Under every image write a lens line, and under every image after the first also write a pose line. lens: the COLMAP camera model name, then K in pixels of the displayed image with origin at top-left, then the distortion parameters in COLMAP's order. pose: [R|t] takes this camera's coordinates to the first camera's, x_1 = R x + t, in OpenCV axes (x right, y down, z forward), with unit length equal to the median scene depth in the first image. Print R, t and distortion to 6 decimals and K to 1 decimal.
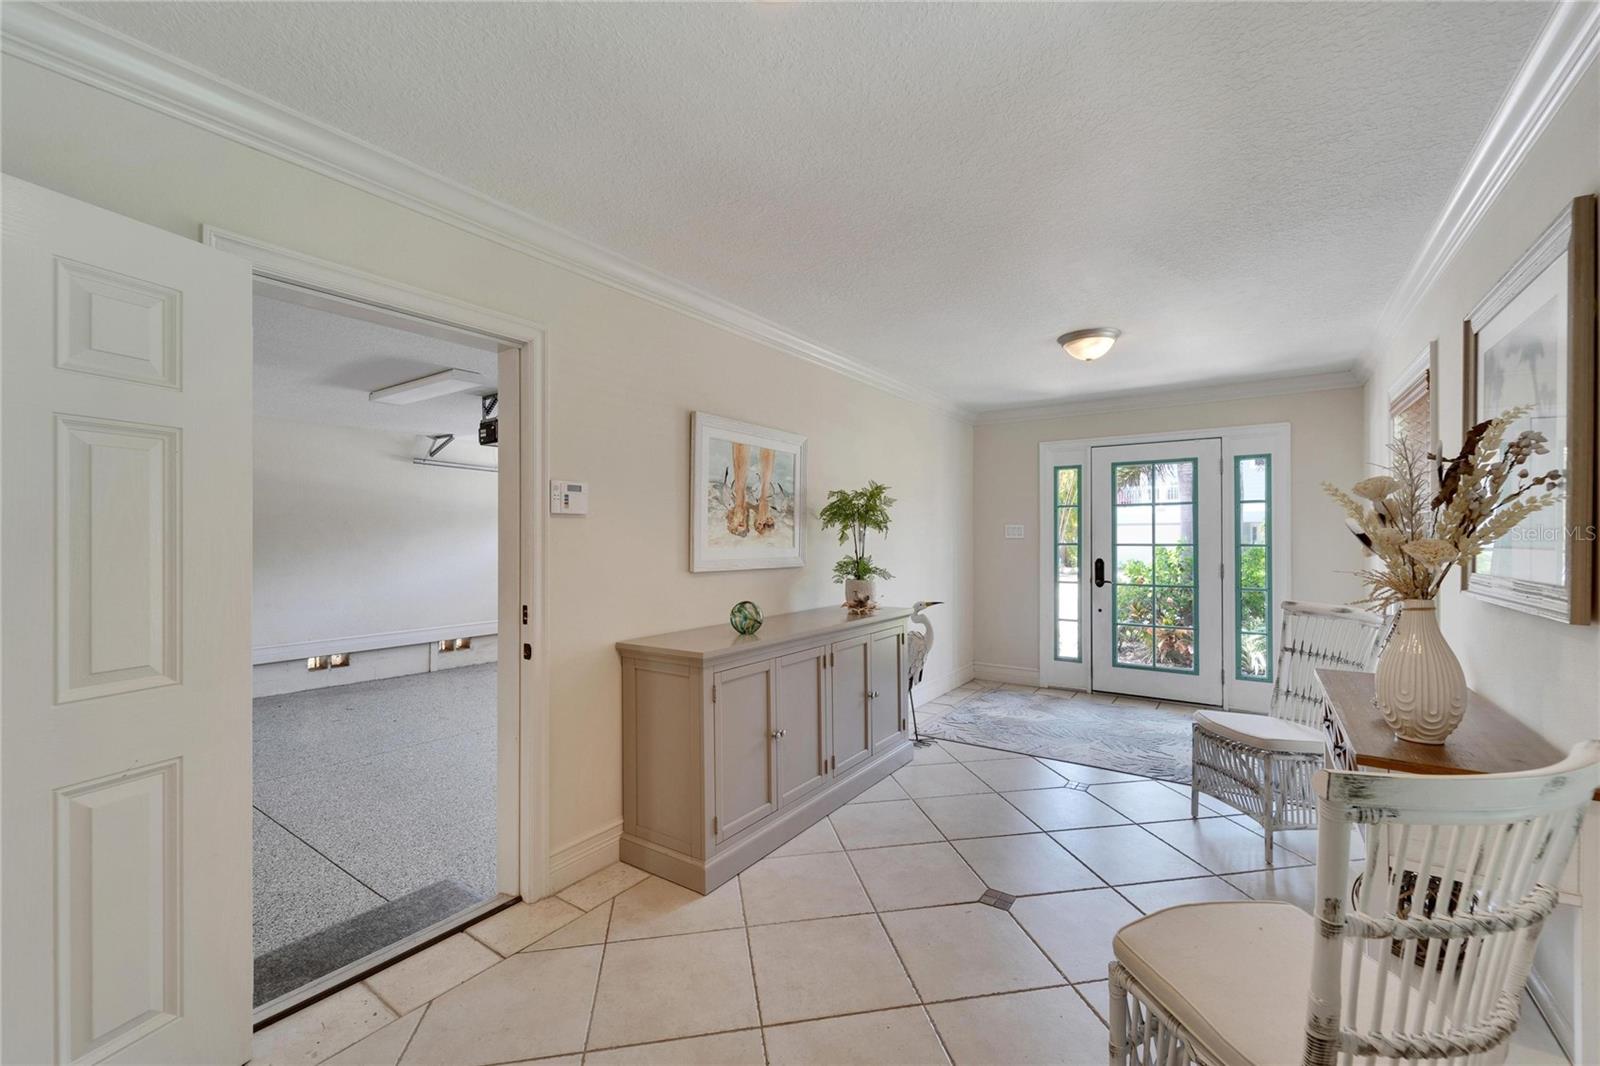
lens RADIAL K [[659.4, 0, 802.0], [0, 659.4, 524.6], [0, 0, 1]] dist [-0.000002, -0.000153]
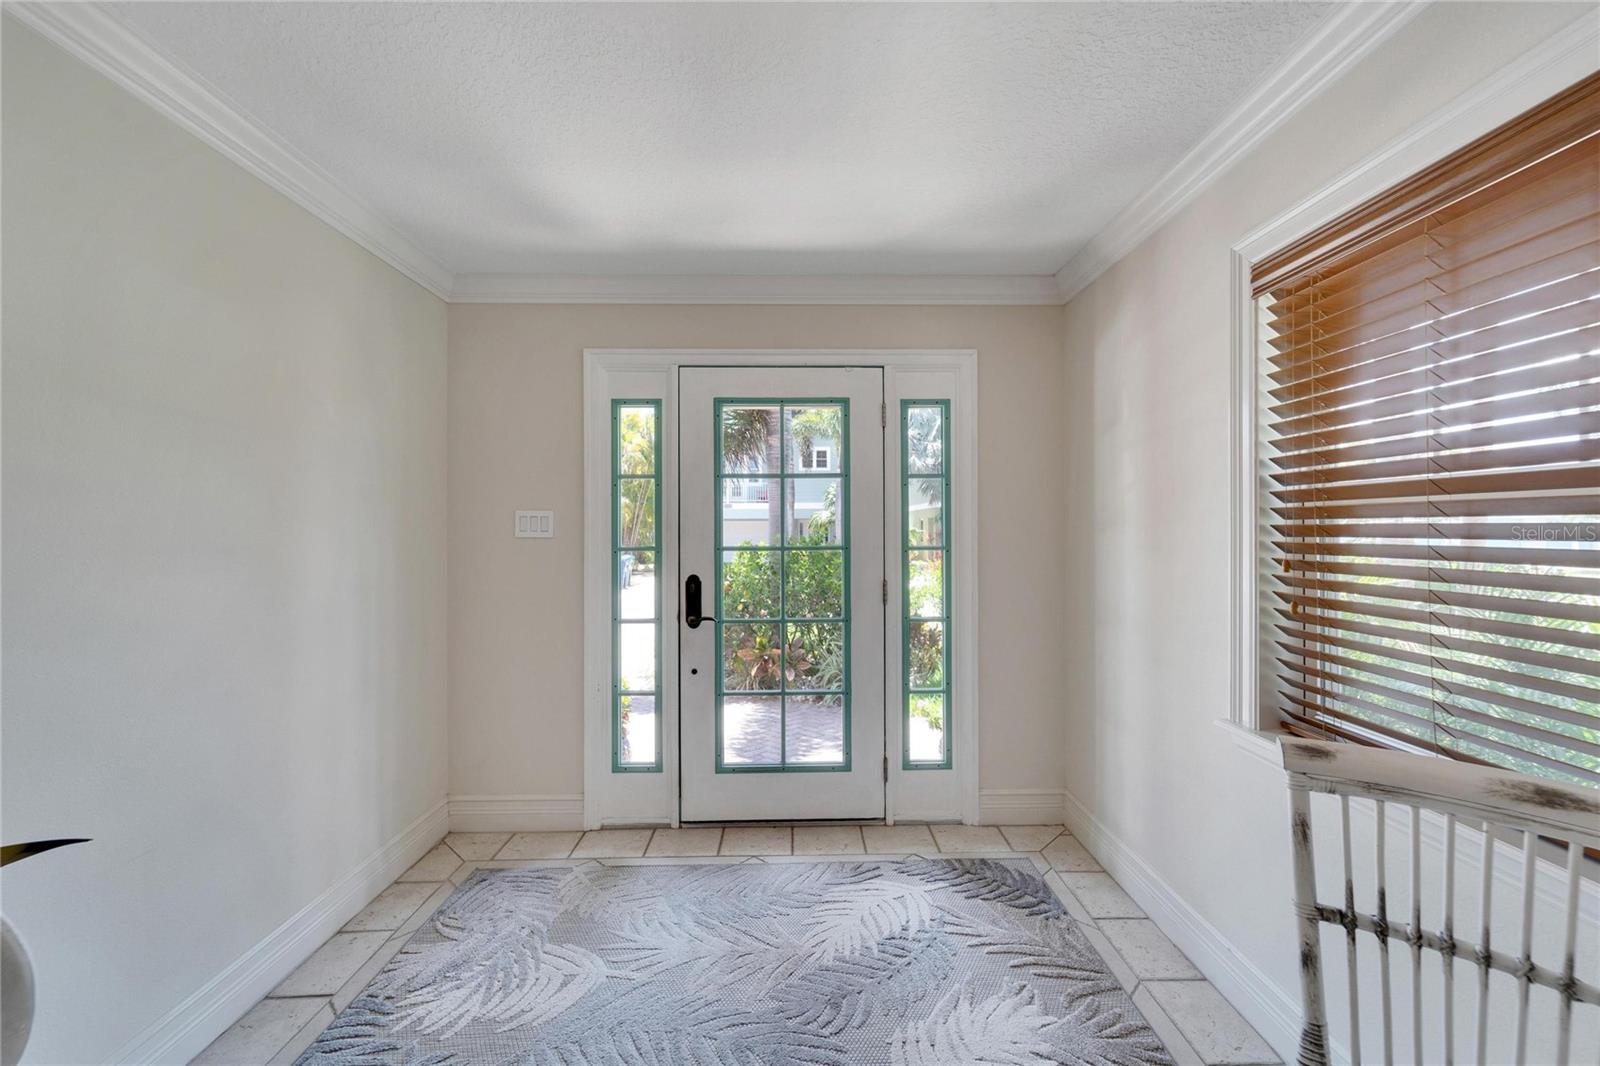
lens RADIAL K [[630.4, 0, 800.0], [0, 630.4, 533.0], [0, 0, 1]] dist [-0.001334, -0.000298]
pose [[0.809749, -0.006703, 0.586738, 0.222718], [-0.005148, 0.999815, 0.018526, 0.007525], [-0.586754, -0.018022, 0.809565, 0.539120]]
